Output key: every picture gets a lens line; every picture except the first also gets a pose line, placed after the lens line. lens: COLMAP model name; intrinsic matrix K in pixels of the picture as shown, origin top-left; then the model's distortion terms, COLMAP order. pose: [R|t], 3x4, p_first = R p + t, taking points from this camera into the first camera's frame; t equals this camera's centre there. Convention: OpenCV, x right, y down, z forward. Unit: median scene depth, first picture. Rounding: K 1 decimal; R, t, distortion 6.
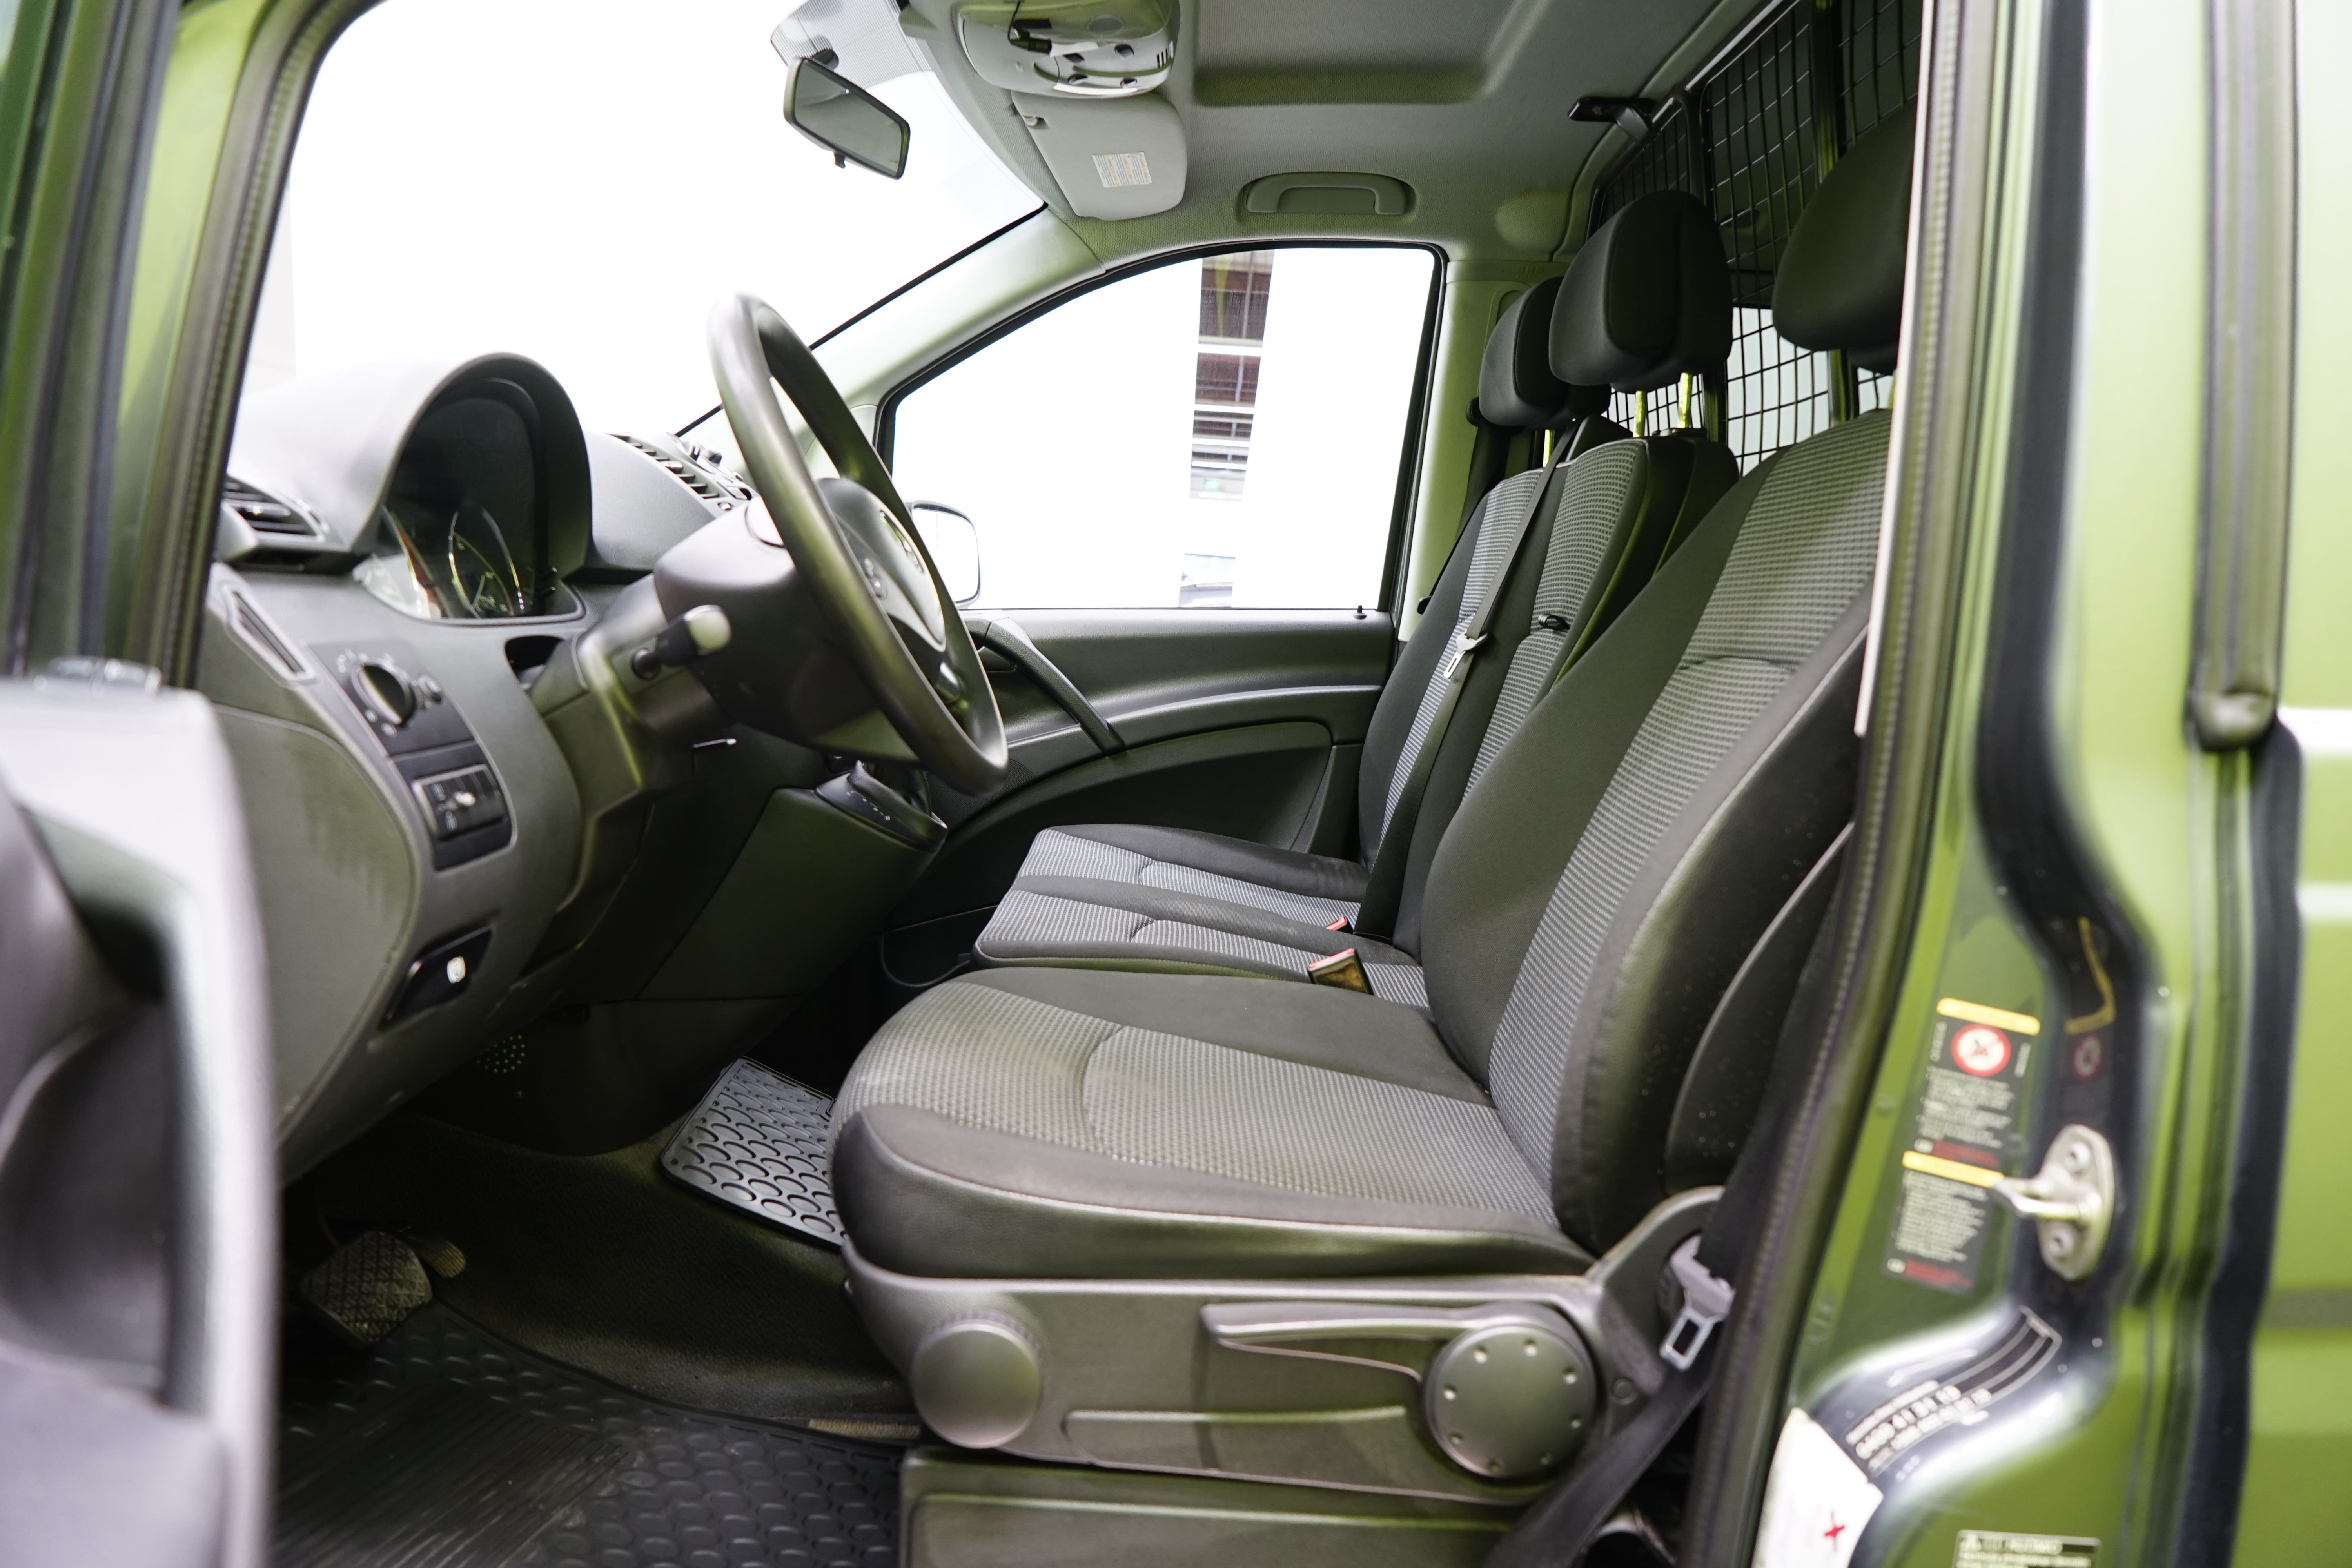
lens RADIAL K [[1622.9, 0, 1176.8], [0, 1622.9, 784.9], [0, 0, 1]] dist [-0.006390, -0.001117]
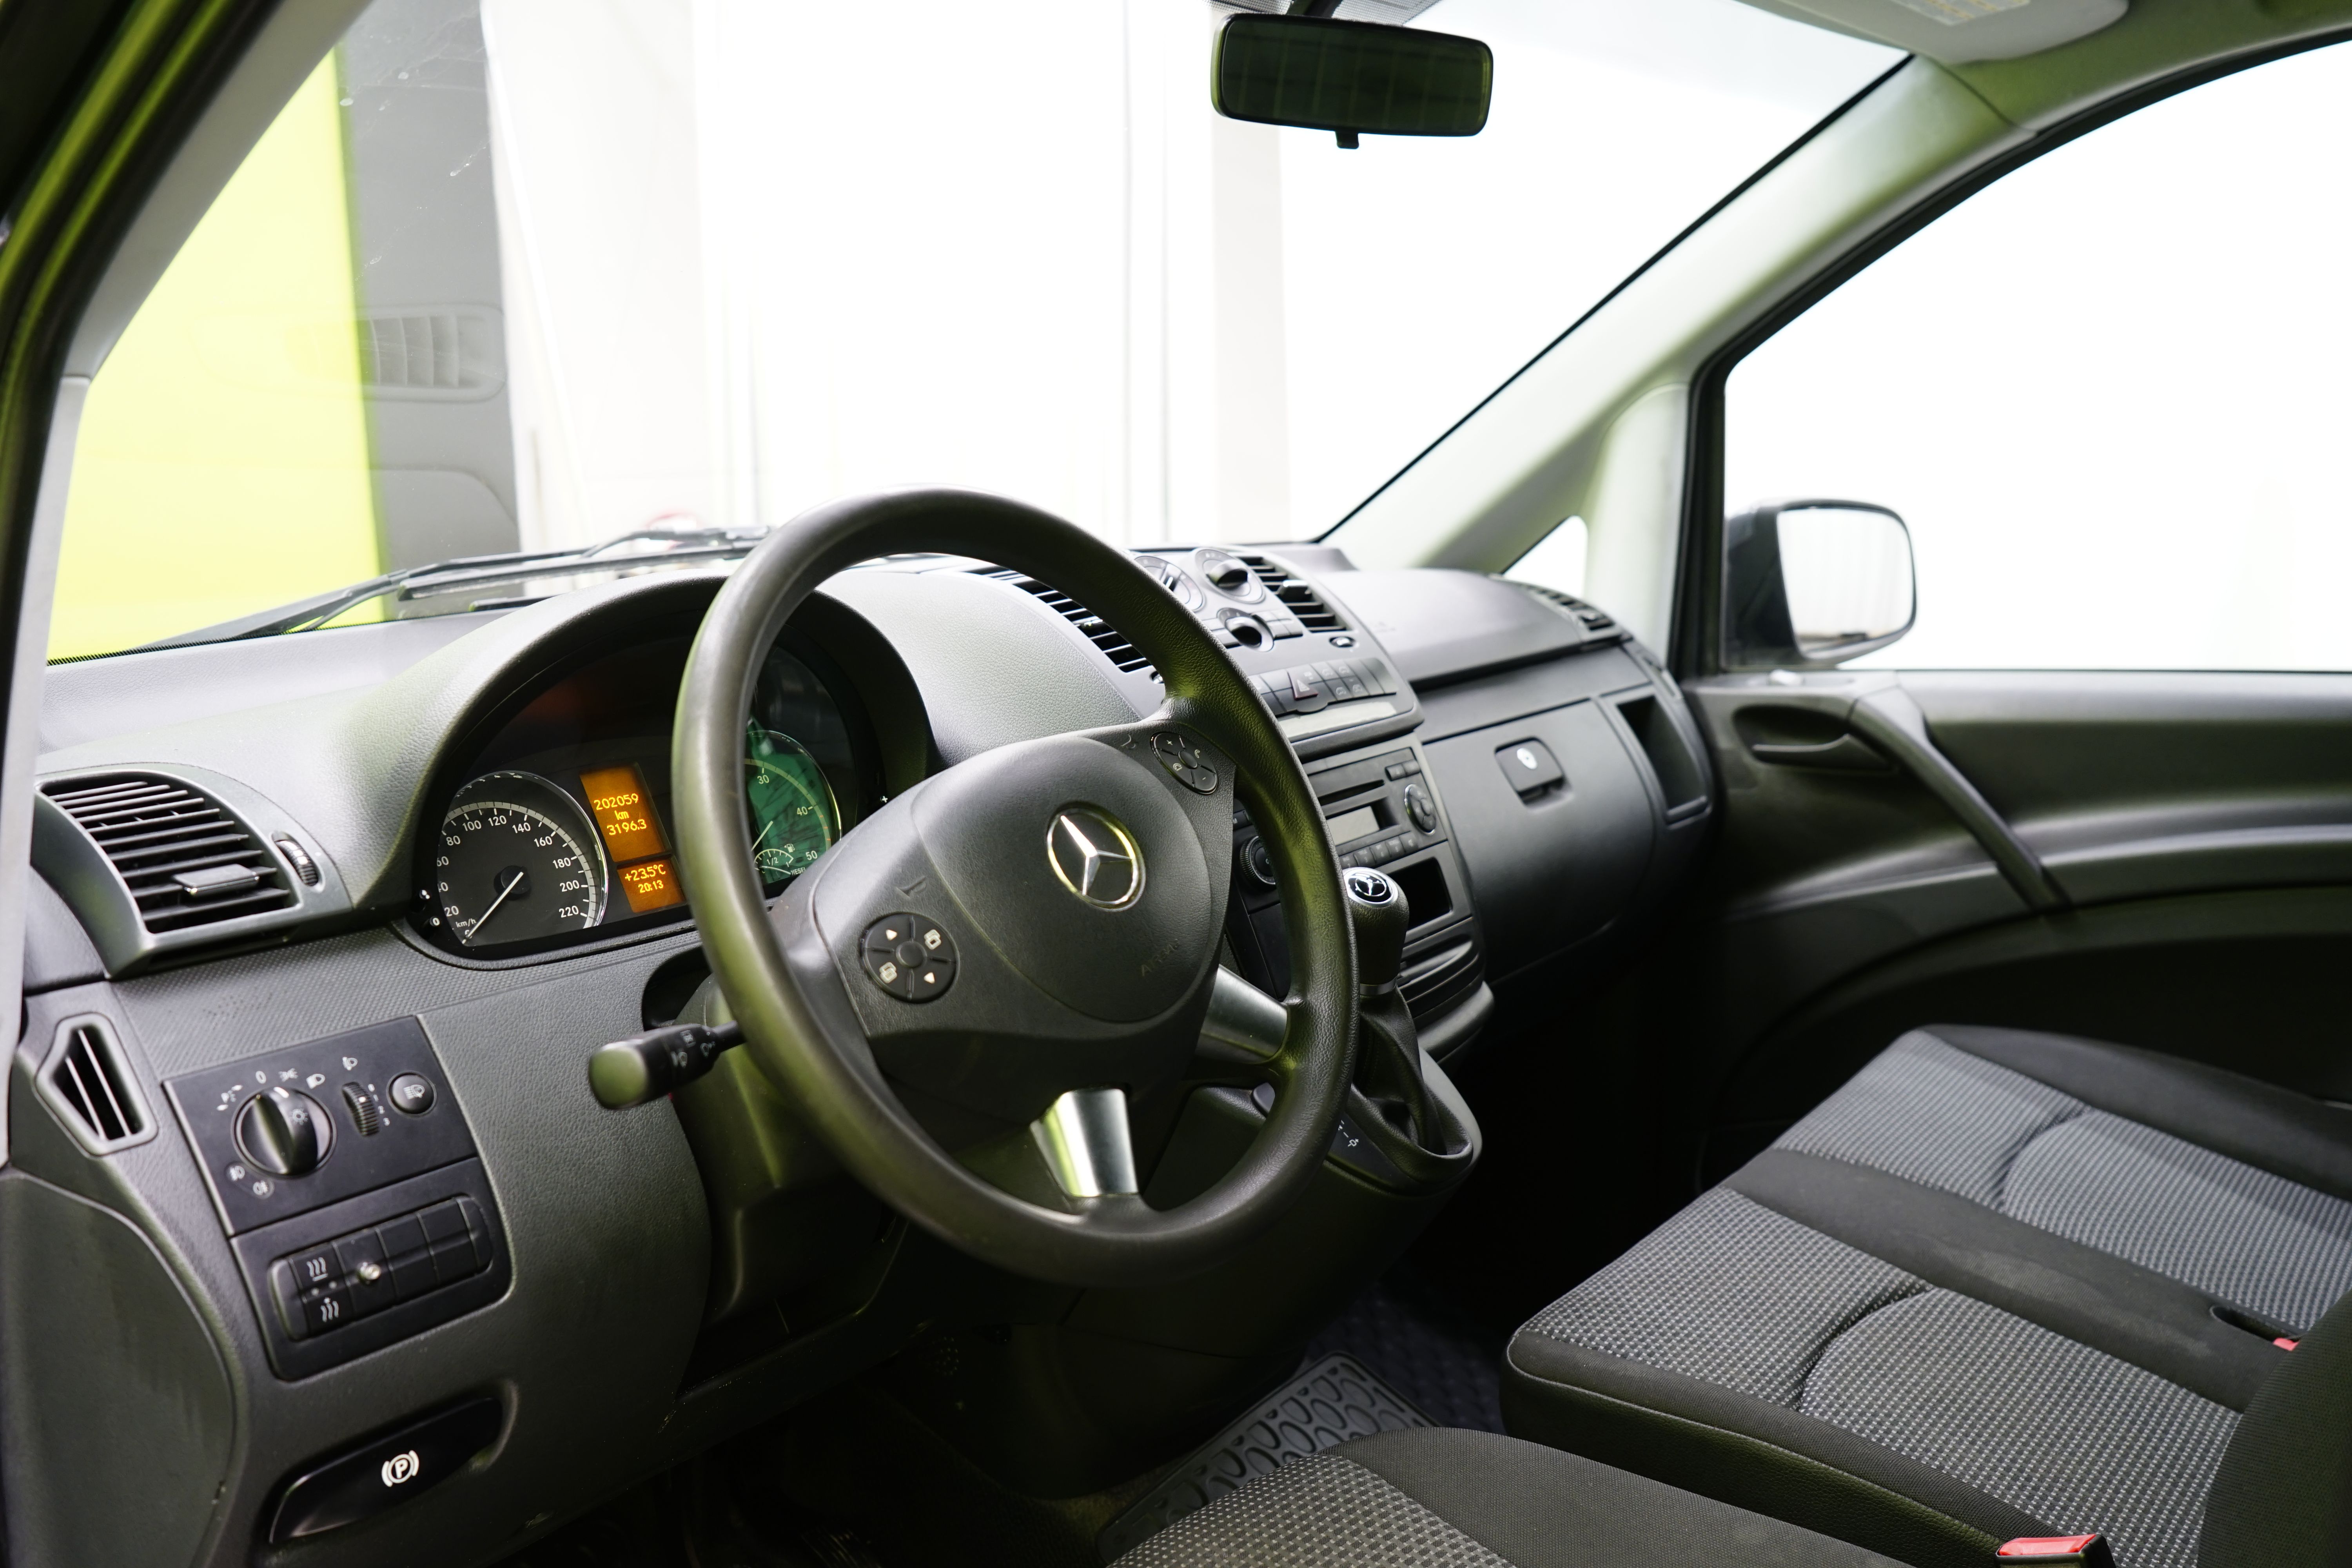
lens RADIAL K [[1929.9, 0, 1175.4], [0, 1929.9, 784.9], [0, 0, 1]] dist [-0.002952, -0.000669]
pose [[0.771848, 0.061489, -0.632827, 0.167762], [-0.018042, 0.997030, 0.074871, -0.118539], [0.635551, -0.046372, 0.770665, 0.219890]]
